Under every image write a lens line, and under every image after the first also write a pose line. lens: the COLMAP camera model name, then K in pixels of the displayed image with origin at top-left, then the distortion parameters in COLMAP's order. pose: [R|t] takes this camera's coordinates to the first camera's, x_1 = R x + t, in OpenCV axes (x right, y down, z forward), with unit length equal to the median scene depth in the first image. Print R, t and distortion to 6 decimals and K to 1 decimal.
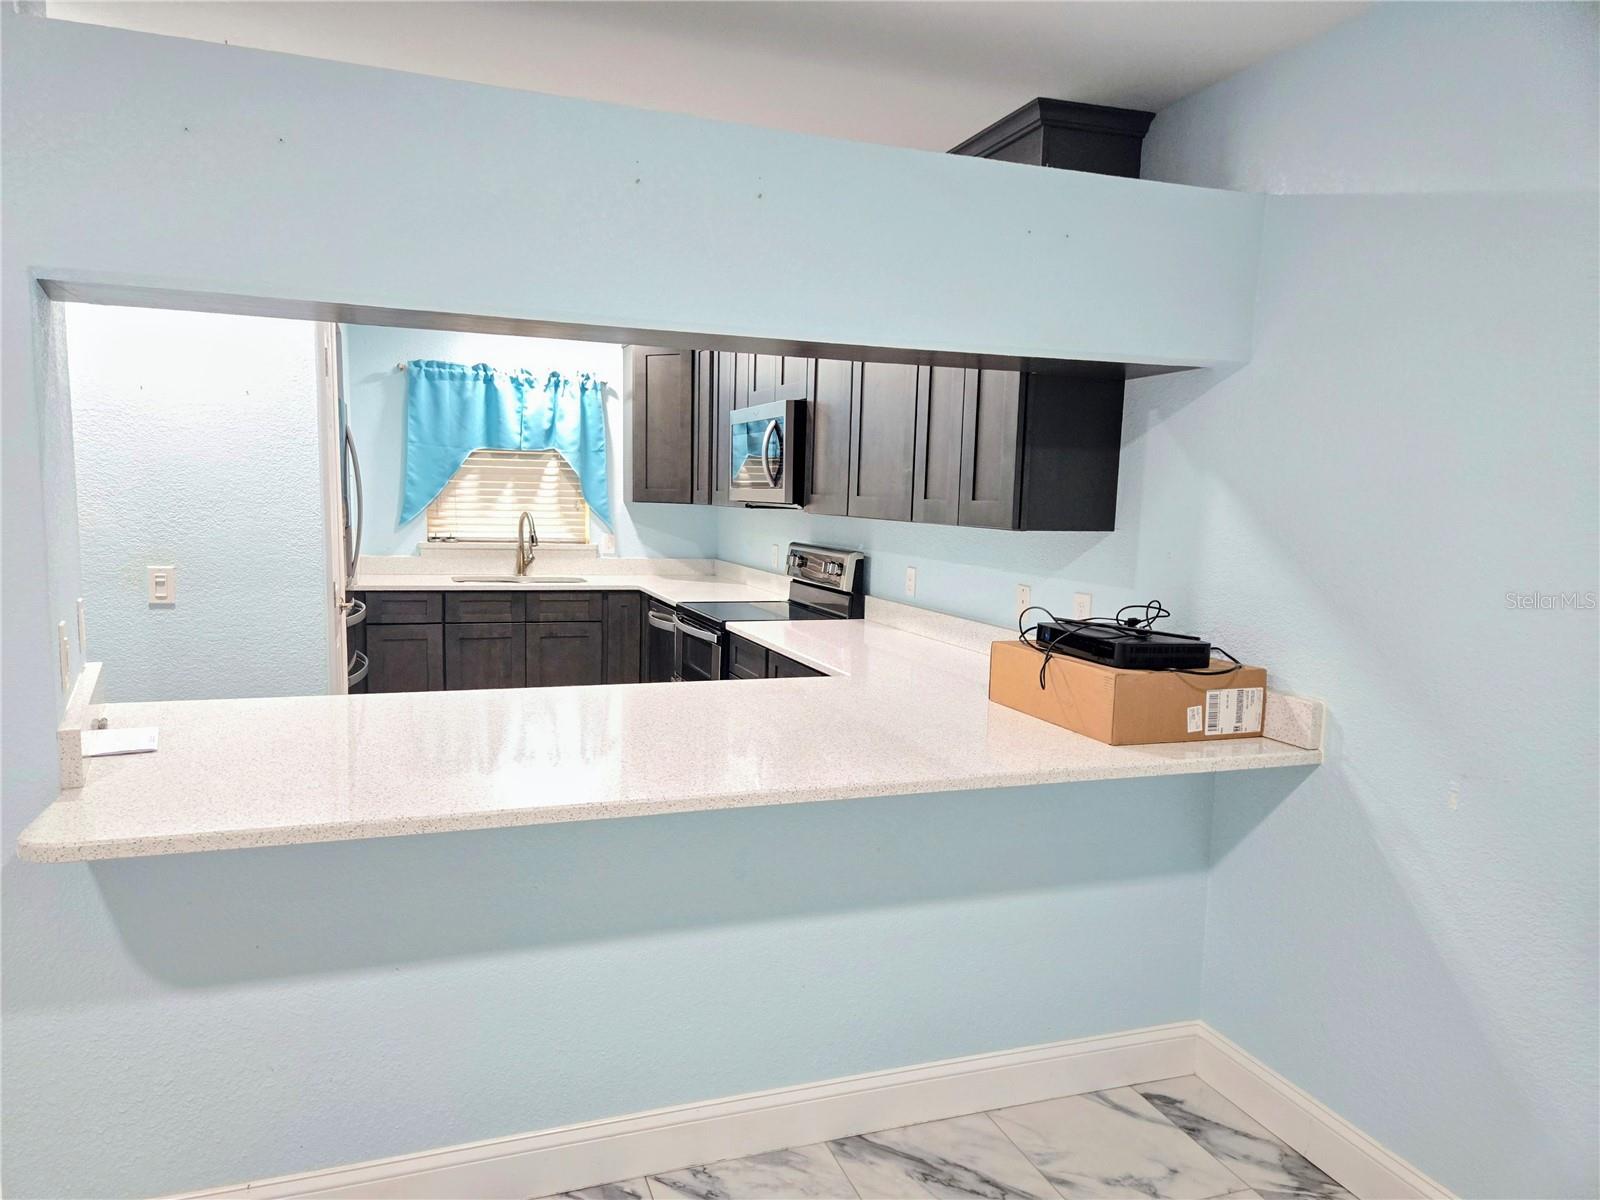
lens RADIAL K [[1081.6, 0, 806.8], [0, 1081.6, 628.7], [0, 0, 1]] dist [0.050088, -0.039513]
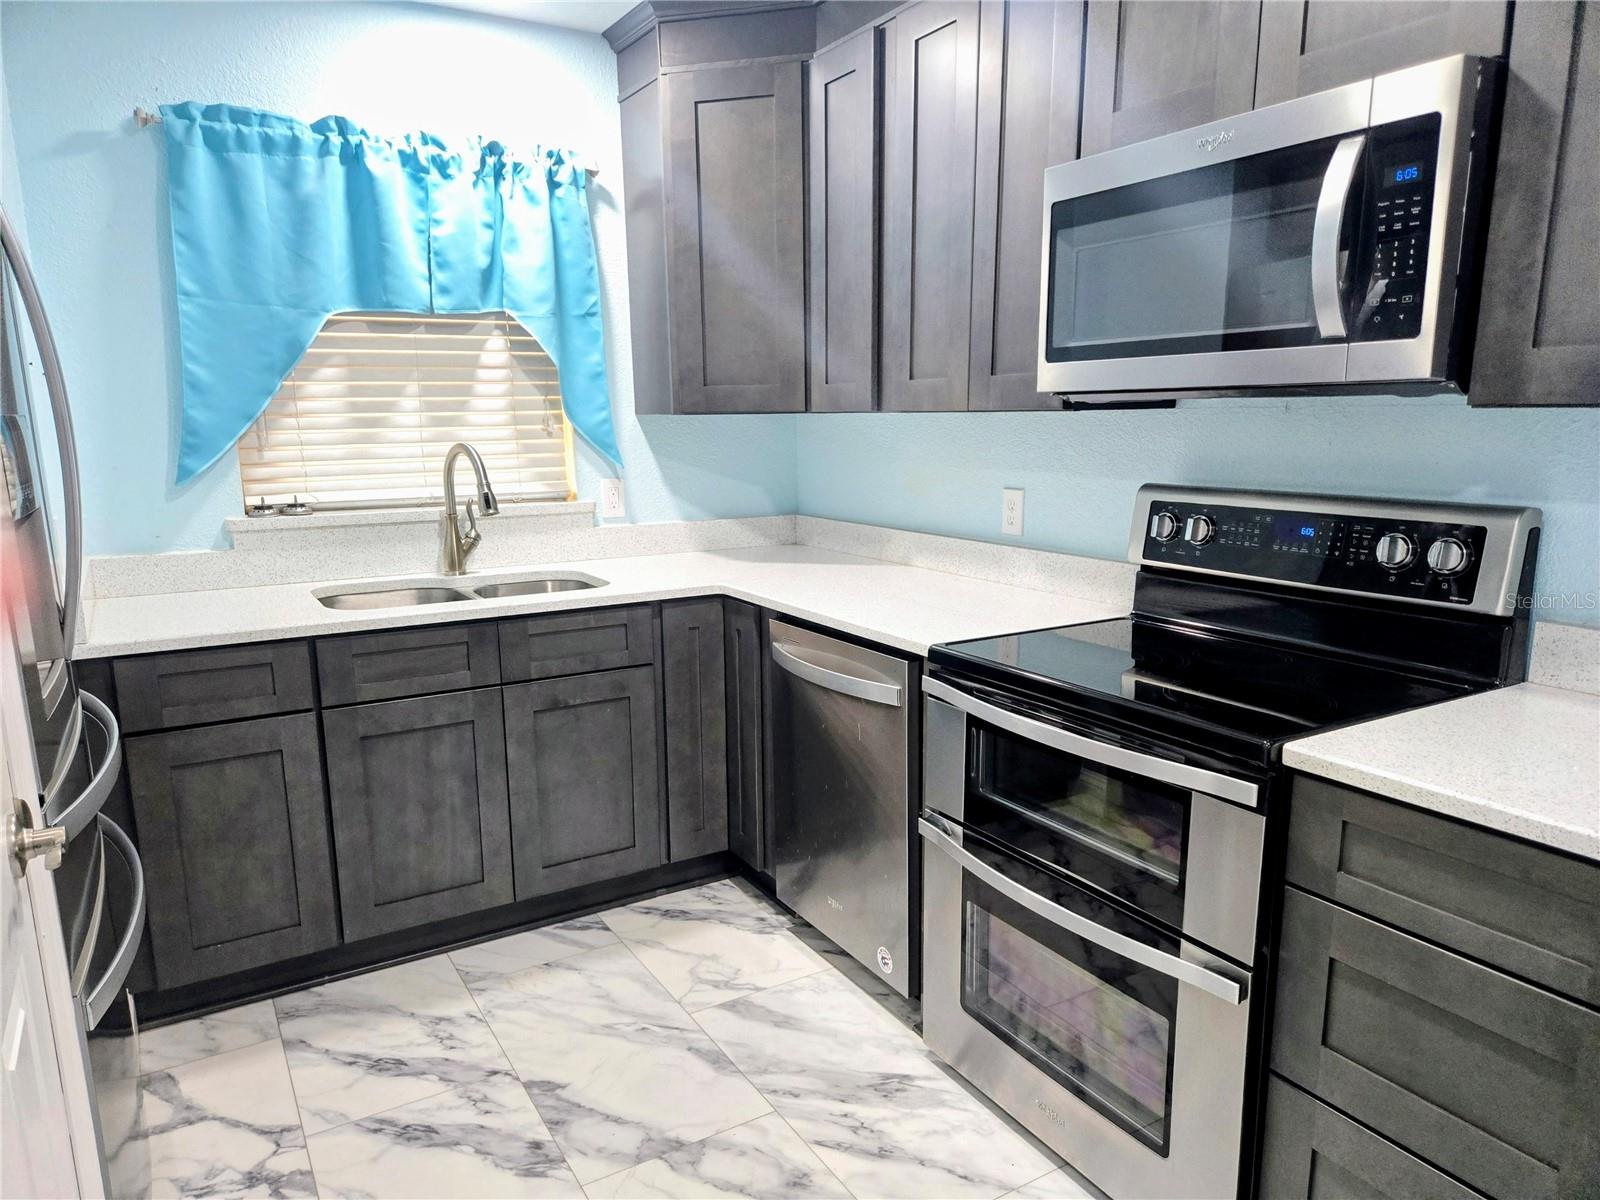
lens RADIAL K [[1081.6, 0, 808.7], [0, 1081.6, 632.8], [0, 0, 1]] dist [0.050088, -0.039513]
pose [[0.981735, -0.073948, 0.175295, -0.198176], [0.059824, 0.994623, 0.084537, -0.055802], [-0.180604, -0.072506, 0.980880, 0.494881]]
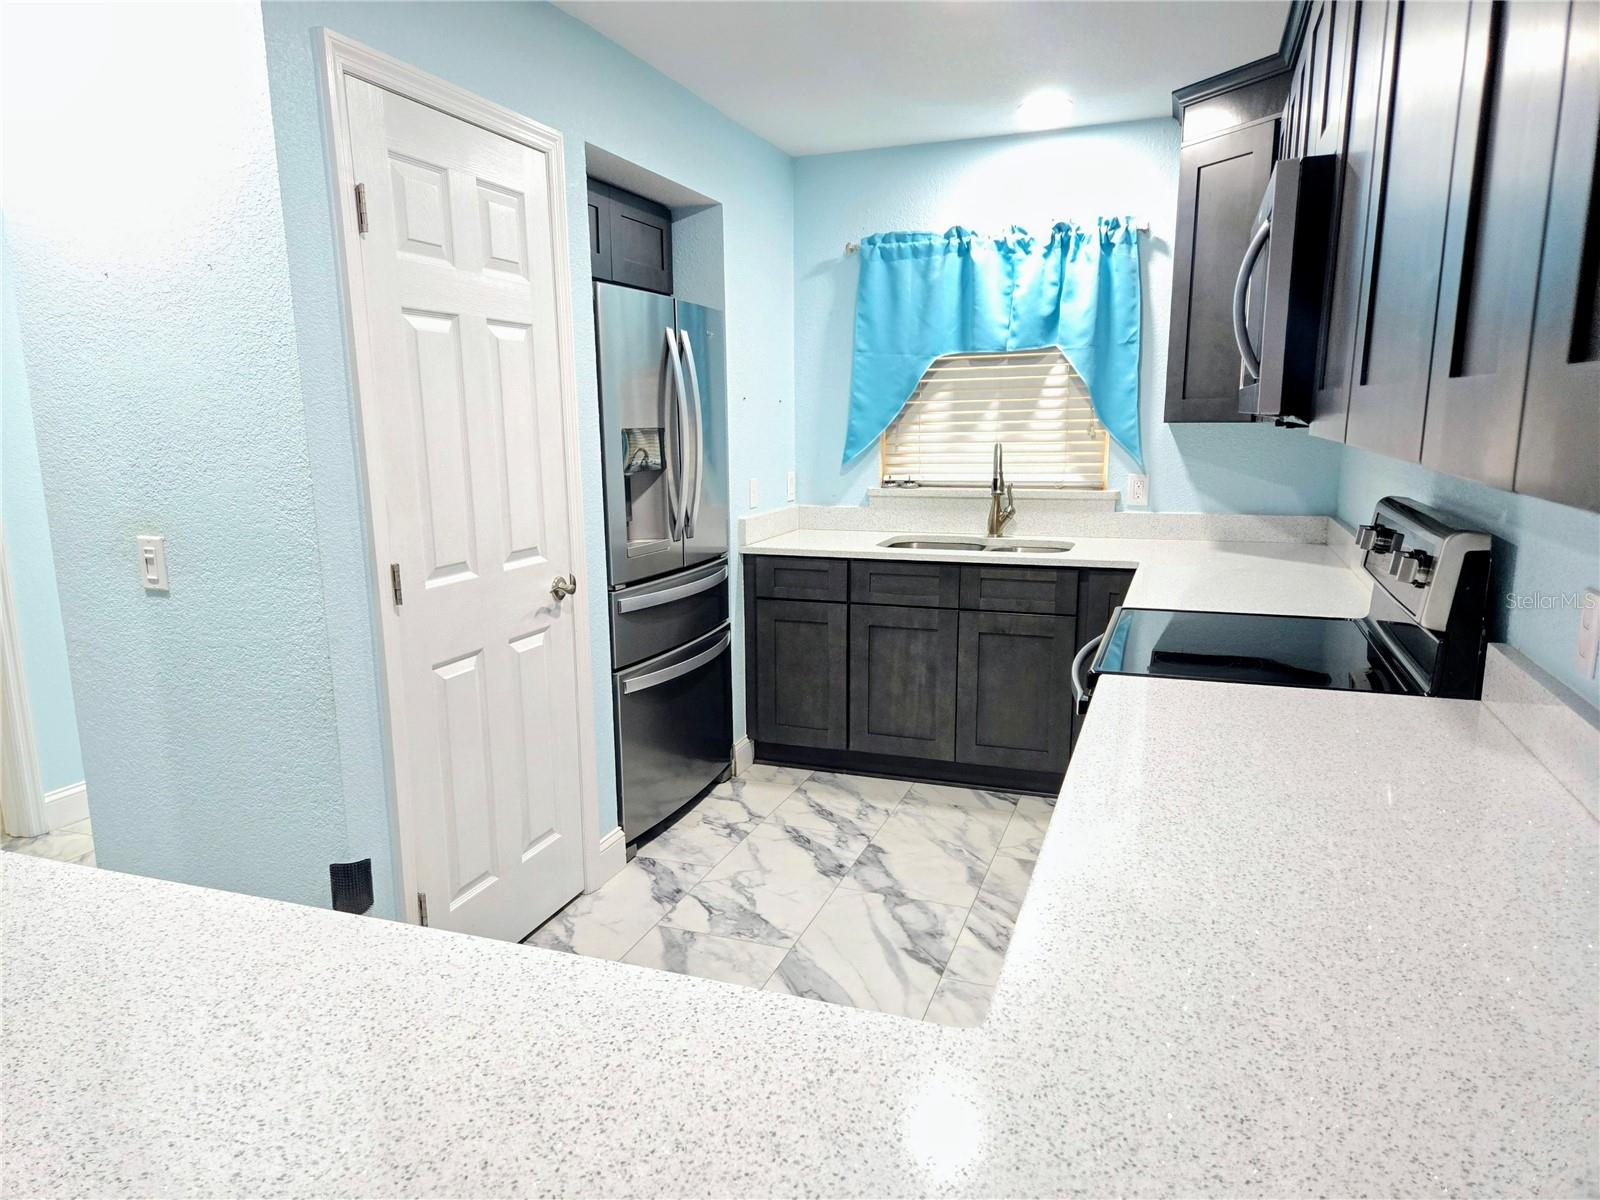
lens RADIAL K [[1081.6, 0, 757.6], [0, 1081.6, 639.2], [0, 0, 1]] dist [0.050088, -0.039513]
pose [[0.745165, 0.100337, -0.659289, 0.088116], [-0.052485, 0.994374, 0.092012, -0.040484], [0.664812, -0.033961, 0.746239, 0.389338]]
